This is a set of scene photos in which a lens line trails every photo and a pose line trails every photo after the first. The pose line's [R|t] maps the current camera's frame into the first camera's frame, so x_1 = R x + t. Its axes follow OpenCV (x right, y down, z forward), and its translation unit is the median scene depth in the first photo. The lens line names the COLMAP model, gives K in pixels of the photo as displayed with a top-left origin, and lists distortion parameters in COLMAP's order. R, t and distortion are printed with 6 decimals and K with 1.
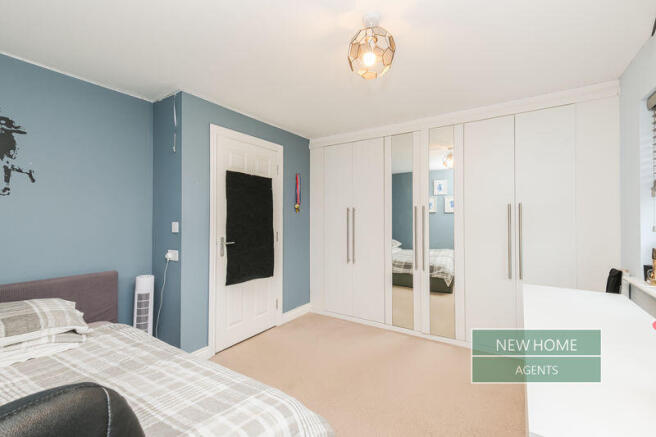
lens RADIAL K [[278.9, 0, 329.0], [0, 278.9, 217.6], [0, 0, 1]] dist [0.003587, 0.000154]
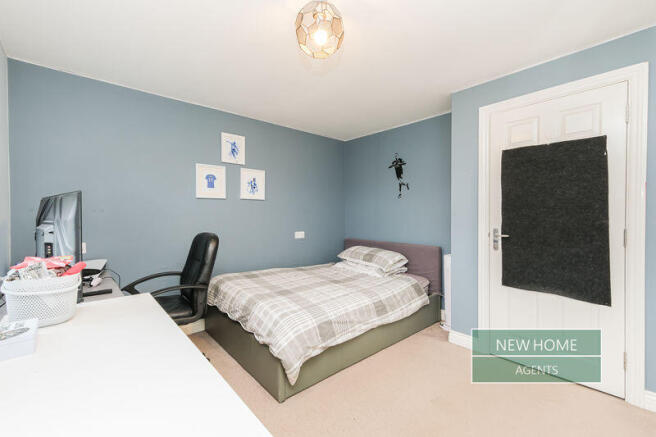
lens RADIAL K [[278.9, 0, 329.0], [0, 278.9, 217.6], [0, 0, 1]] dist [0.003587, 0.000154]
pose [[-0.256535, 0.009969, -0.966484, 0.611139], [0.004503, 0.999948, 0.009119, 0.026416], [0.966525, -0.002013, -0.256566, 0.722982]]
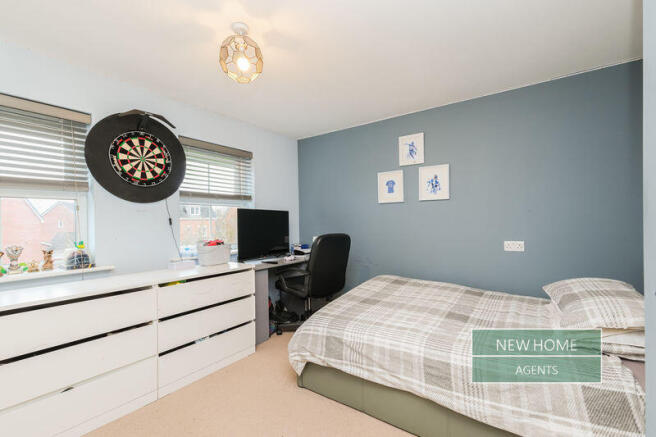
lens RADIAL K [[284.2, 0, 326.7], [0, 284.2, 222.6], [0, 0, 1]] dist [0.001594, 0.000127]
pose [[-0.999415, 0.013401, 0.031461, -0.125425], [0.013375, 0.999910, -0.001029, 0.039943], [-0.031472, -0.000607, -0.999504, 1.207921]]
